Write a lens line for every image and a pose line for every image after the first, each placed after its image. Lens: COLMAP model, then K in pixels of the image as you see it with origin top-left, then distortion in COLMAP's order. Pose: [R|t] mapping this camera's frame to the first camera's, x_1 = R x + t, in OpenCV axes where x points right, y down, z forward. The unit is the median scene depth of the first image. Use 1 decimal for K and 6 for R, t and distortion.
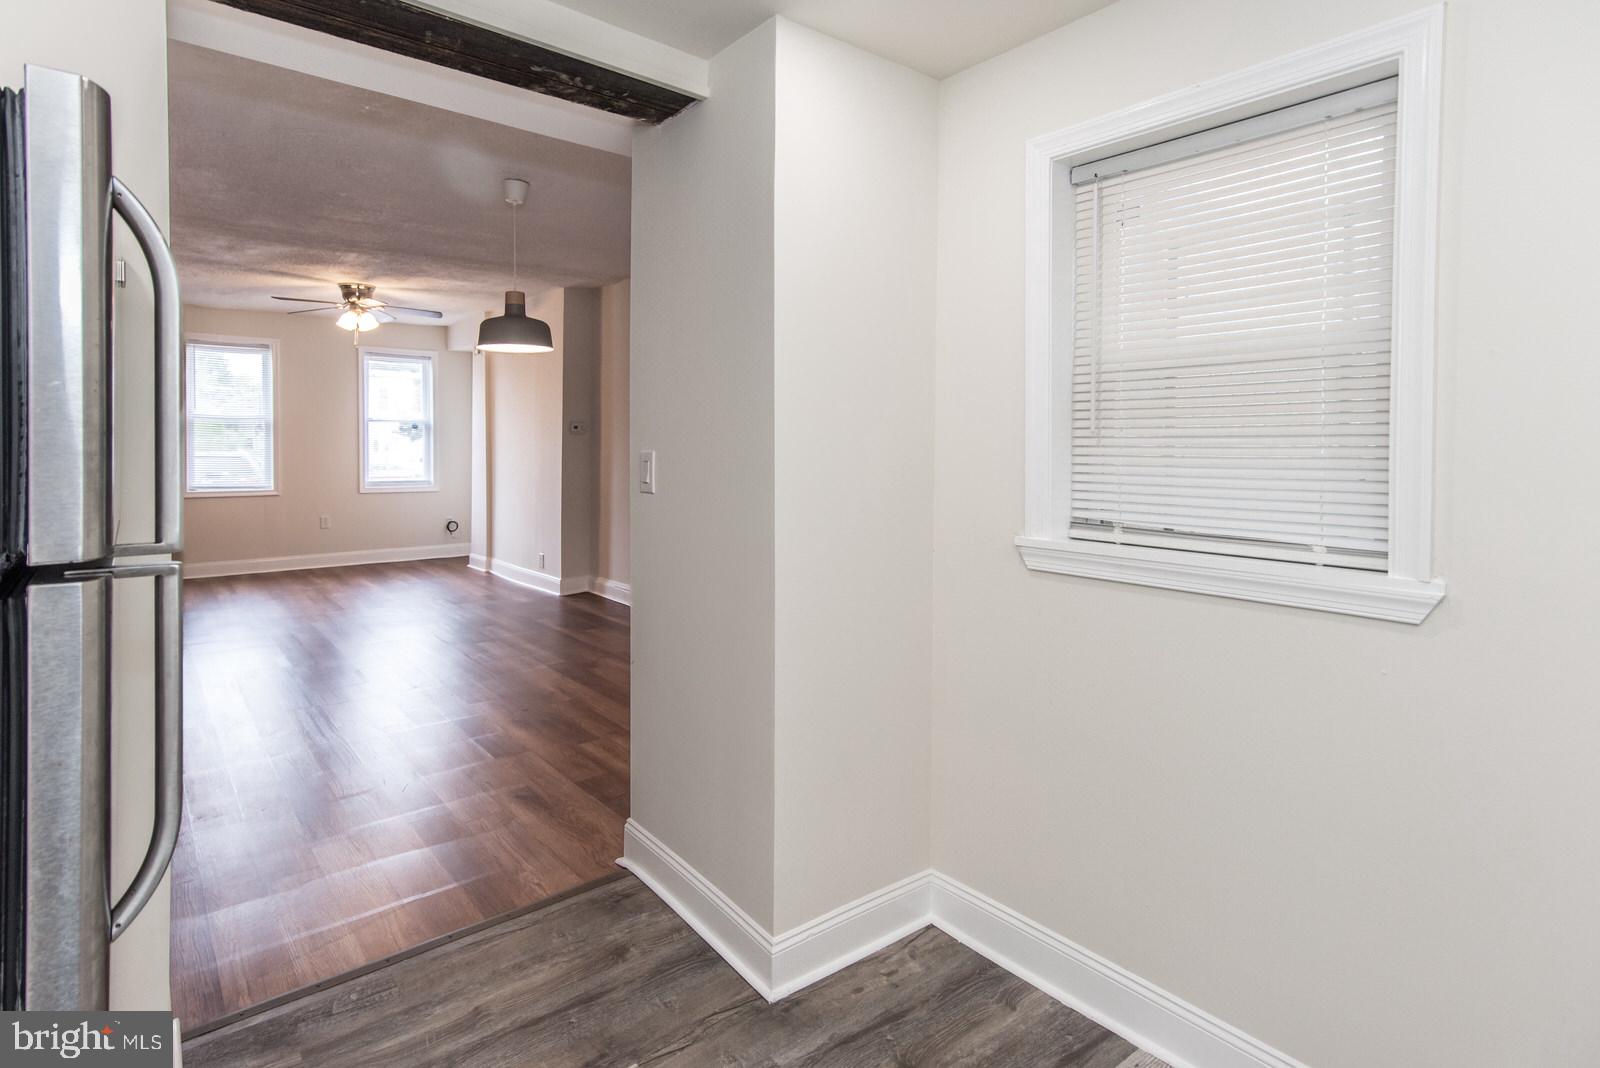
lens RADIAL K [[827.4, 0, 794.6], [0, 827.4, 513.0], [0, 0, 1]] dist [-0.014428, 0.000261]
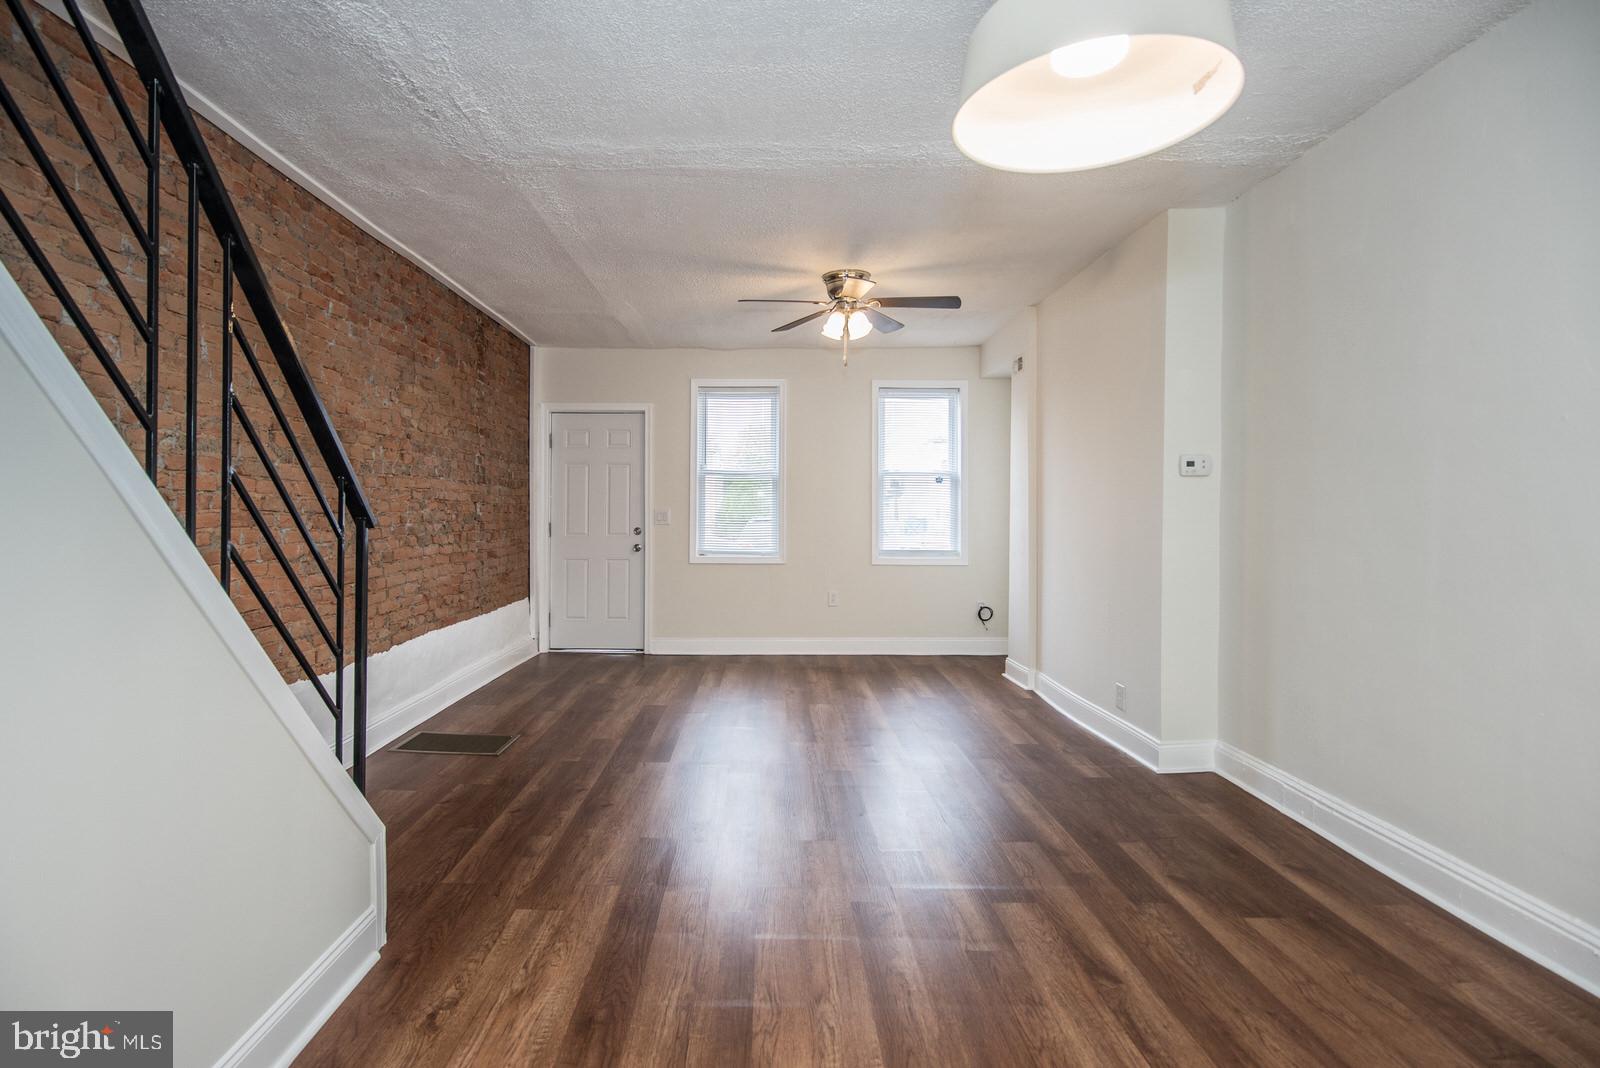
lens RADIAL K [[785.0, 0, 750.4], [0, 785.0, 496.7], [0, 0, 1]] dist [0.002159, 0.000395]
pose [[0.757006, -0.023188, -0.652996, -0.164640], [-0.040625, 0.995766, -0.082456, -0.030216], [0.652143, 0.088948, 0.752859, 0.470561]]
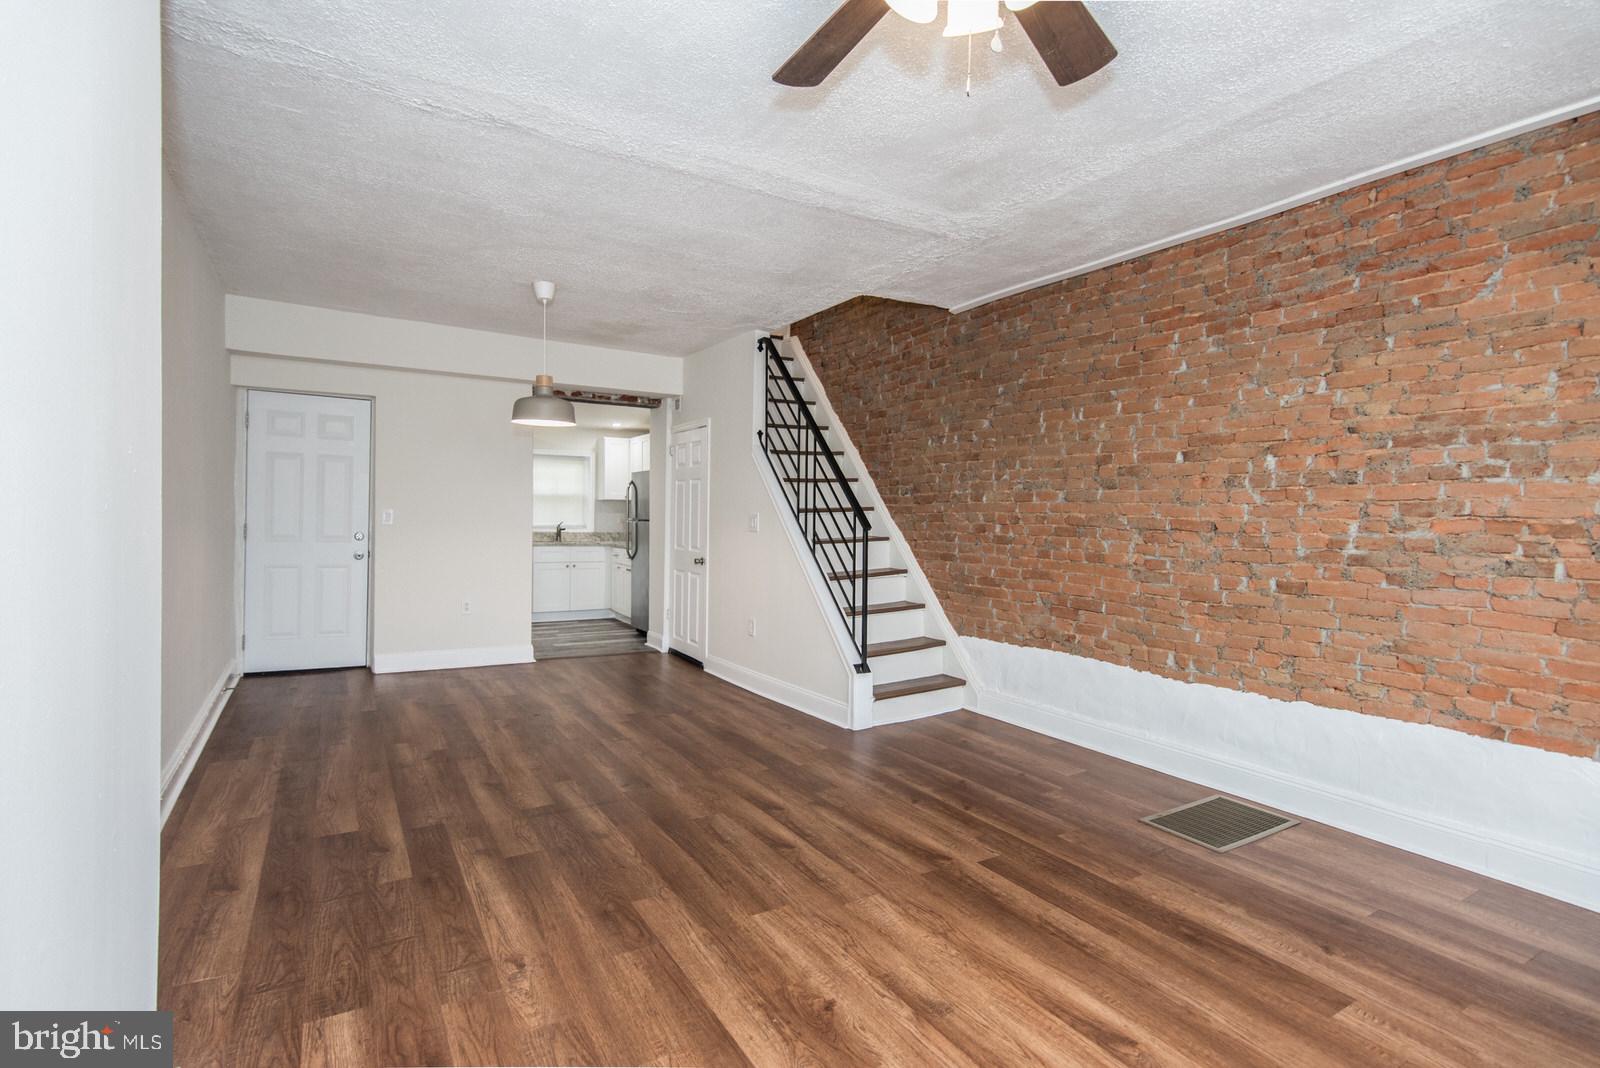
lens RADIAL K [[787.8, 0, 809.2], [0, 787.8, 528.7], [0, 0, 1]] dist [-0.011683, 0.000155]
pose [[-0.990346, -0.032401, 0.134777, -0.592306], [-0.019875, 0.995443, 0.093268, -0.109946], [-0.137184, 0.089689, -0.986477, 1.392856]]
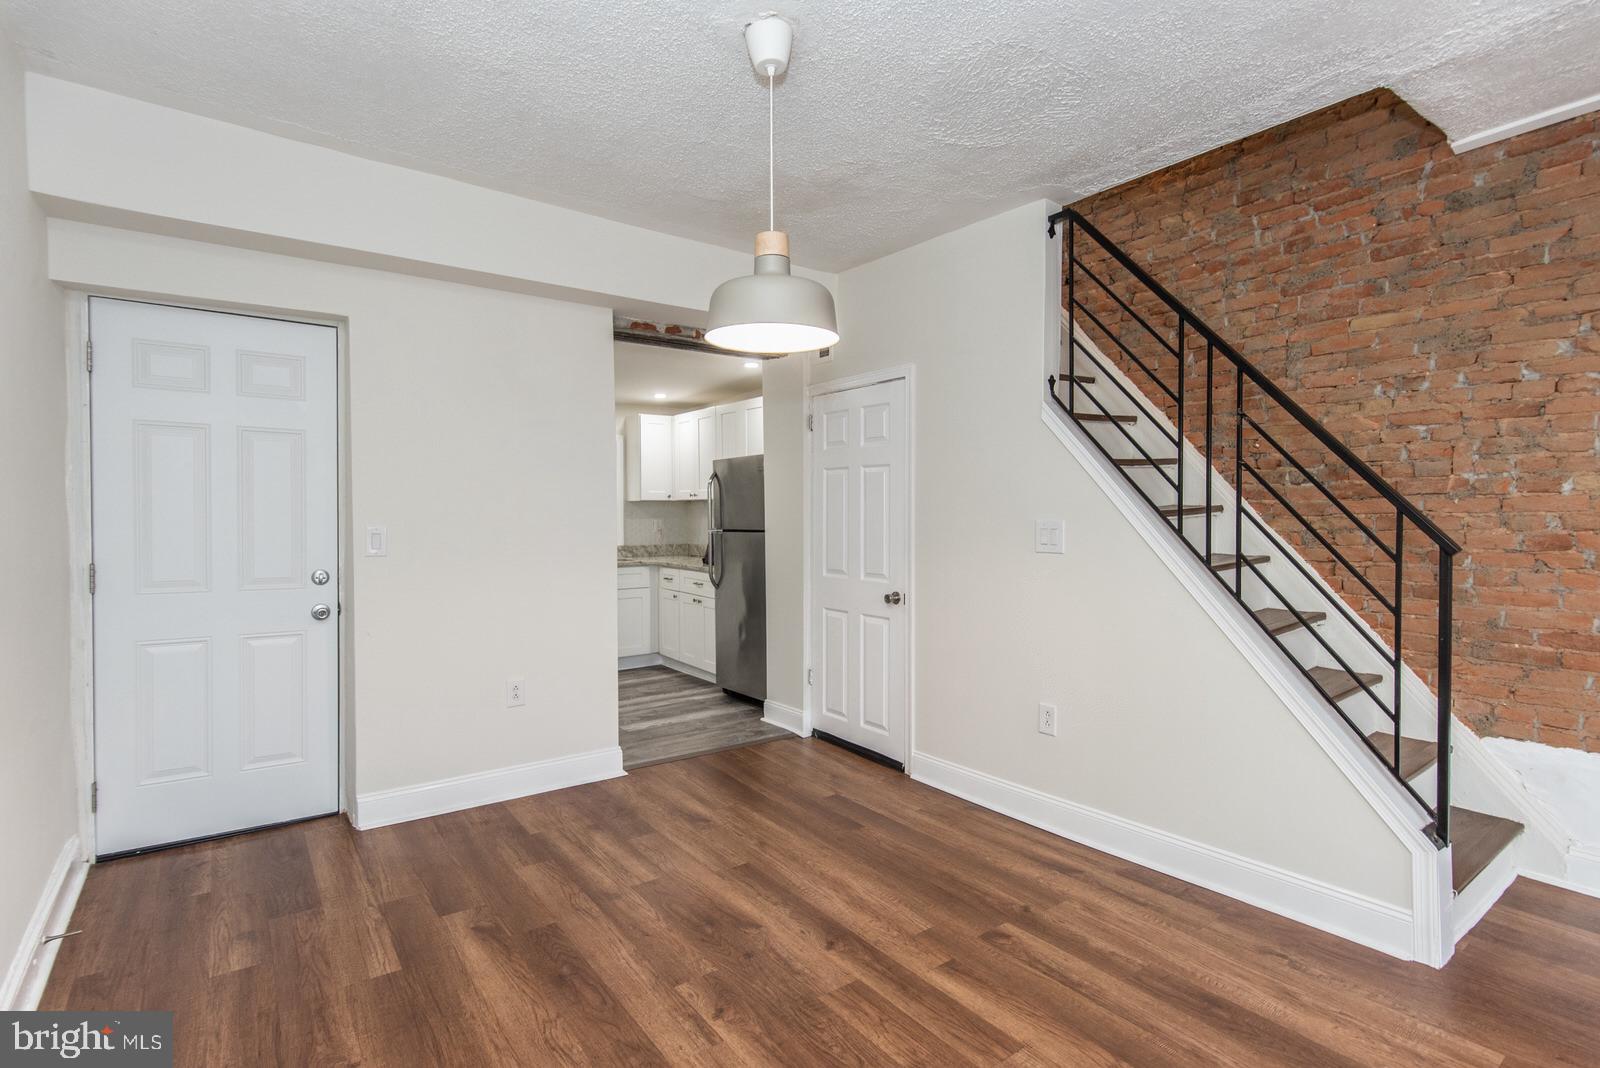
lens RADIAL K [[797.7, 0, 796.3], [0, 797.7, 526.4], [0, 0, 1]] dist [0.003721, 0.000393]
pose [[-0.998474, -0.011604, 0.053993, -0.257012], [-0.006526, 0.995618, 0.093291, -0.084773], [-0.054838, 0.092796, -0.994174, 1.024575]]
